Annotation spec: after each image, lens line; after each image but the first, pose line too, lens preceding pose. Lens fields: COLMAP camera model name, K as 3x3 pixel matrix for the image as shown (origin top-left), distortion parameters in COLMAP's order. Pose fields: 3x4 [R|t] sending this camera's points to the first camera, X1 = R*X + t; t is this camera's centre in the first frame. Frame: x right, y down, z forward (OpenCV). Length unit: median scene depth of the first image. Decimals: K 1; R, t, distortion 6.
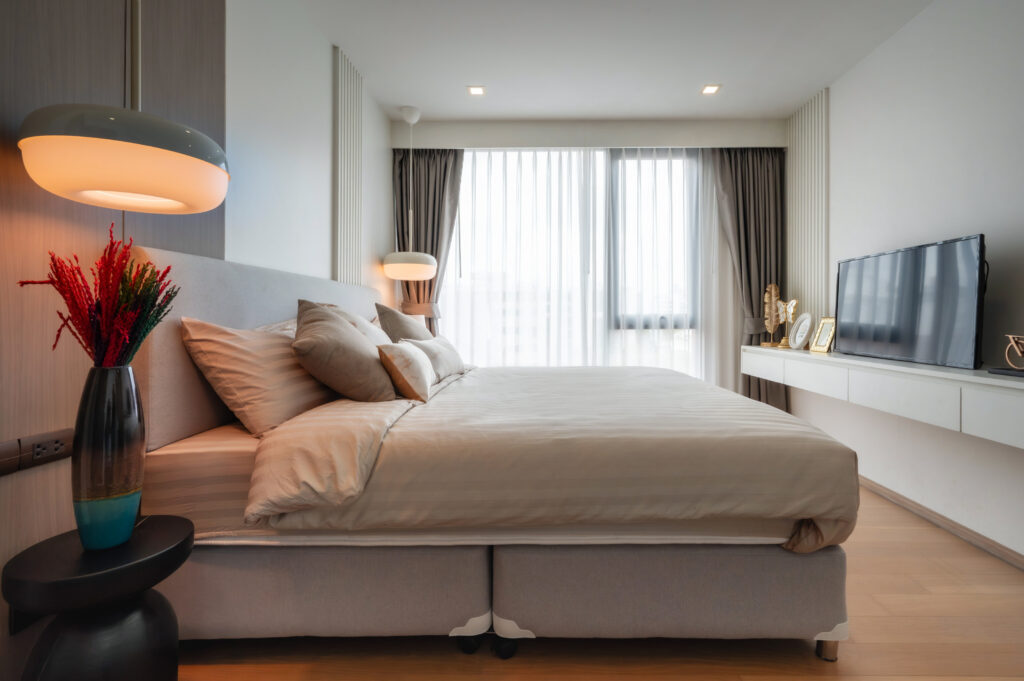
lens RADIAL K [[474.0, 0, 536.9], [0, 474.0, 321.6], [0, 0, 1]] dist [0.000209, -0.000918]
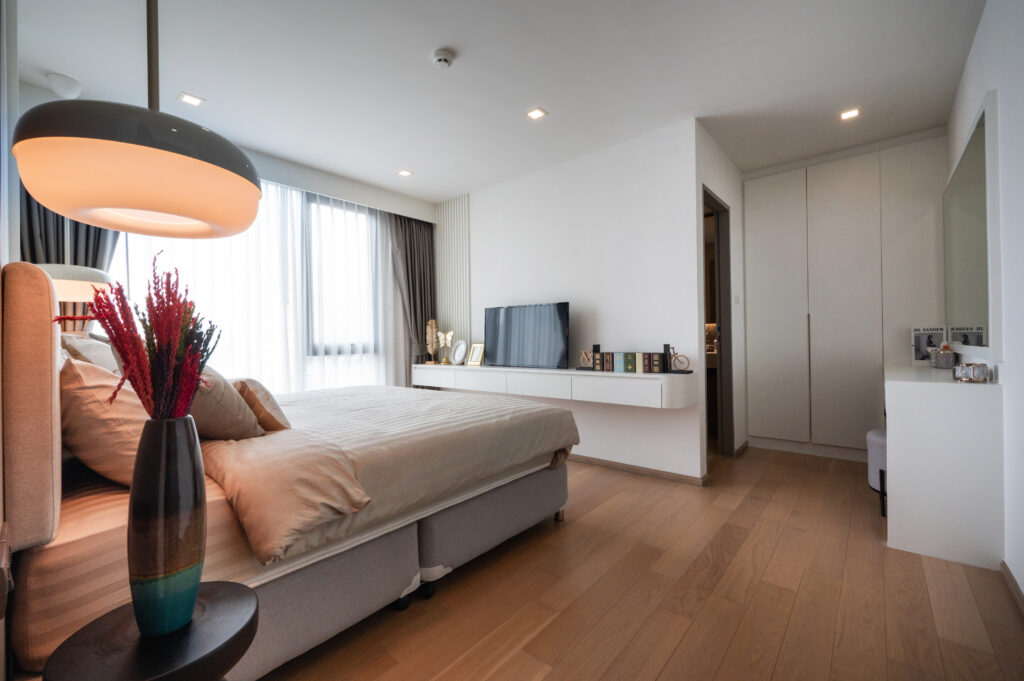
lens RADIAL K [[426.3, 0, 511.8], [0, 426.3, 339.8], [0, 0, 1]] dist [-0.003430, -0.000711]
pose [[0.643013, -0.007794, 0.765815, -0.360778], [0.017298, 0.999841, -0.004348, -0.010727], [-0.765660, 0.016043, 0.643046, 0.007330]]
